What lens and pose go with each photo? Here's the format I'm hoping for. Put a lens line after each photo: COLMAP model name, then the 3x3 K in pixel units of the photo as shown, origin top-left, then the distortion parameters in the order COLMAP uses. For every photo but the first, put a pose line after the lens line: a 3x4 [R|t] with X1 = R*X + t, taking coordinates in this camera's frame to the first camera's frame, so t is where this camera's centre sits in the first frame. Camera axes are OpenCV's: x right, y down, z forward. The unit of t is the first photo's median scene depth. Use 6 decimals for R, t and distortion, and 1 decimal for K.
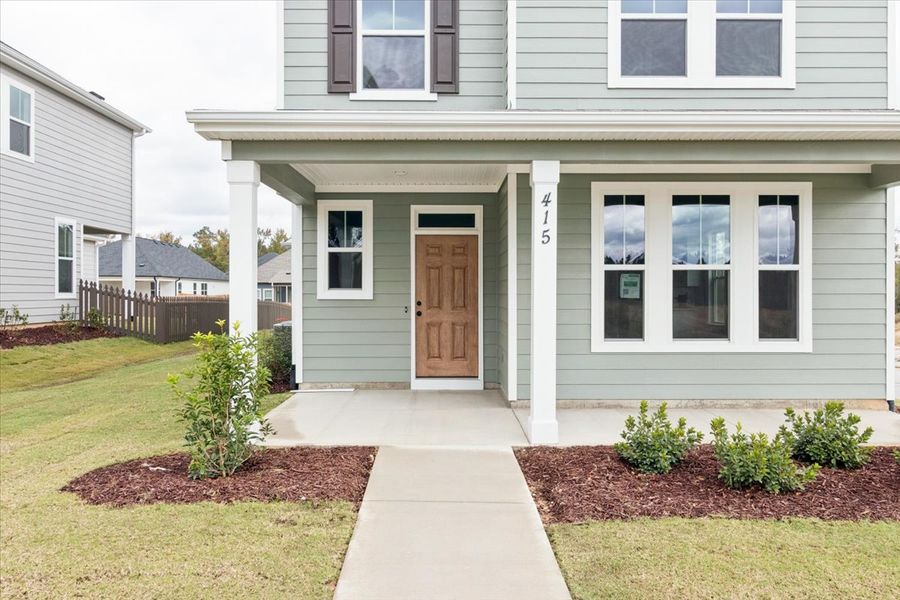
lens RADIAL K [[722.3, 0, 450.0], [0, 722.3, 284.7], [0, 0, 1]] dist [0.002817, 0.001830]
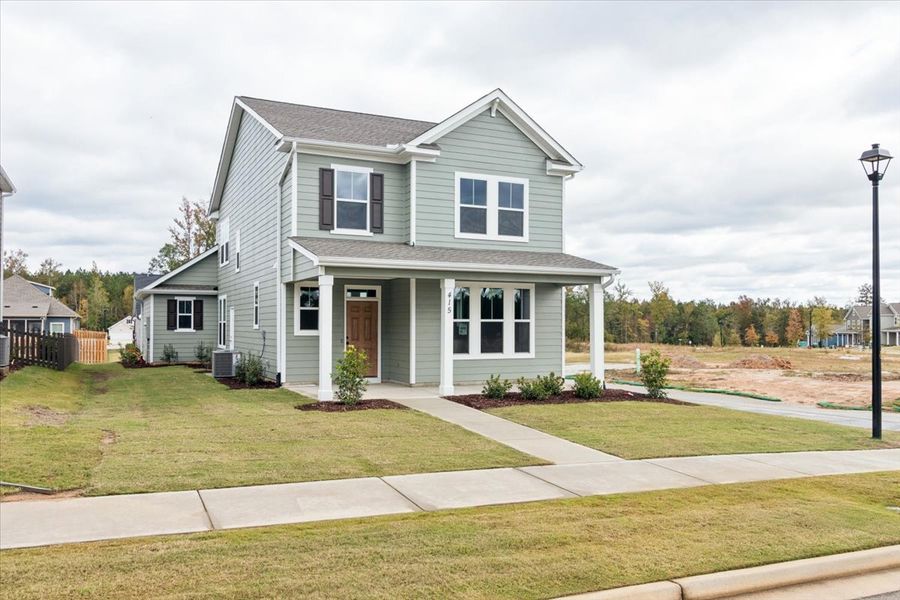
lens RADIAL K [[722.3, 0, 450.0], [0, 722.3, 284.7], [0, 0, 1]] dist [0.002817, 0.001830]
pose [[0.903571, 0.024304, 0.427748, -0.678514], [-0.006397, 0.999044, -0.043251, -0.035246], [-0.428390, 0.036344, 0.902863, -0.895553]]
